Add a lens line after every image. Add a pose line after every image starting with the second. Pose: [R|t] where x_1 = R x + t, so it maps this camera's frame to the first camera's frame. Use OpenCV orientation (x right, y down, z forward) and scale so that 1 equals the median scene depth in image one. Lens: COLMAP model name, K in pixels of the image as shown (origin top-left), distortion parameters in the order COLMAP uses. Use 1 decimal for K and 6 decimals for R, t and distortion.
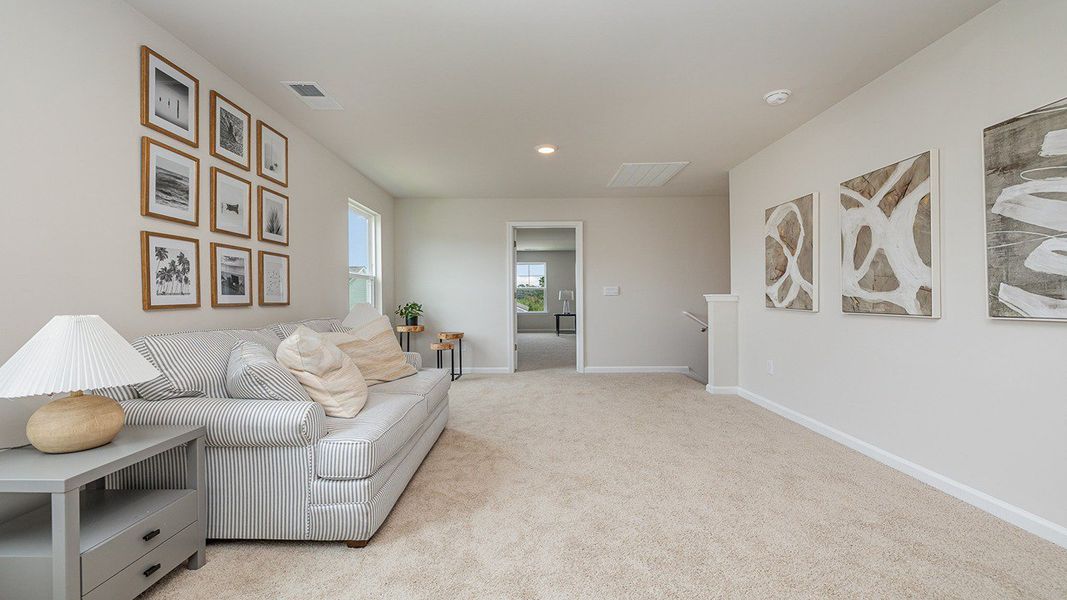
lens RADIAL K [[461.7, 0, 533.1], [0, 461.7, 297.6], [0, 0, 1]] dist [-0.003041, -0.000418]
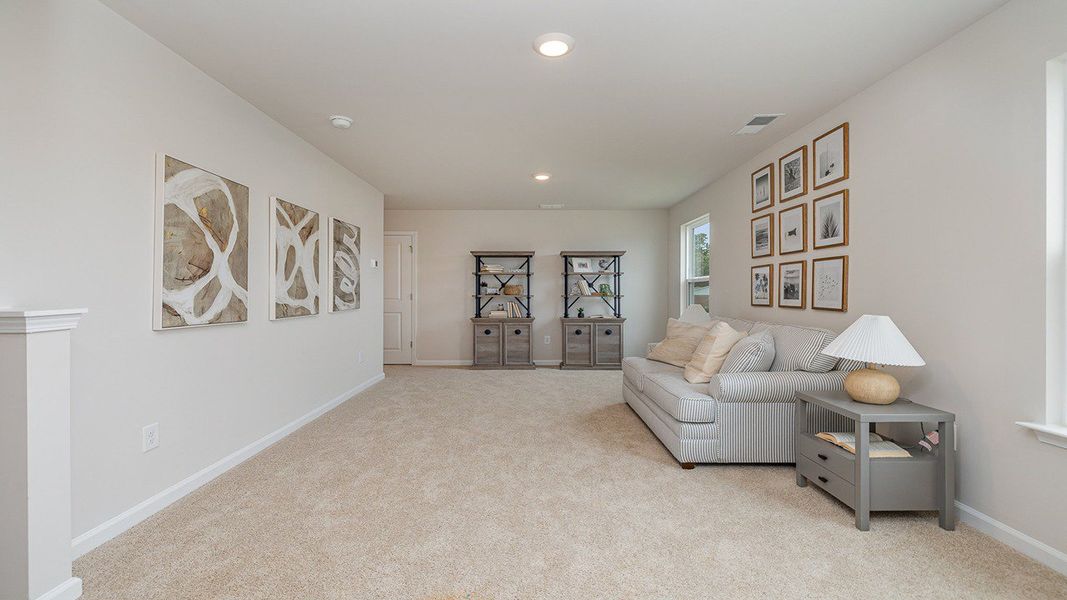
lens RADIAL K [[461.7, 0, 532.0], [0, 461.7, 296.0], [0, 0, 1]] dist [-0.003041, -0.000418]
pose [[-0.999978, 0.004891, 0.004550, 0.064421], [0.004930, 0.999951, 0.008612, -0.024534], [-0.004508, 0.008635, -0.999953, 1.869988]]
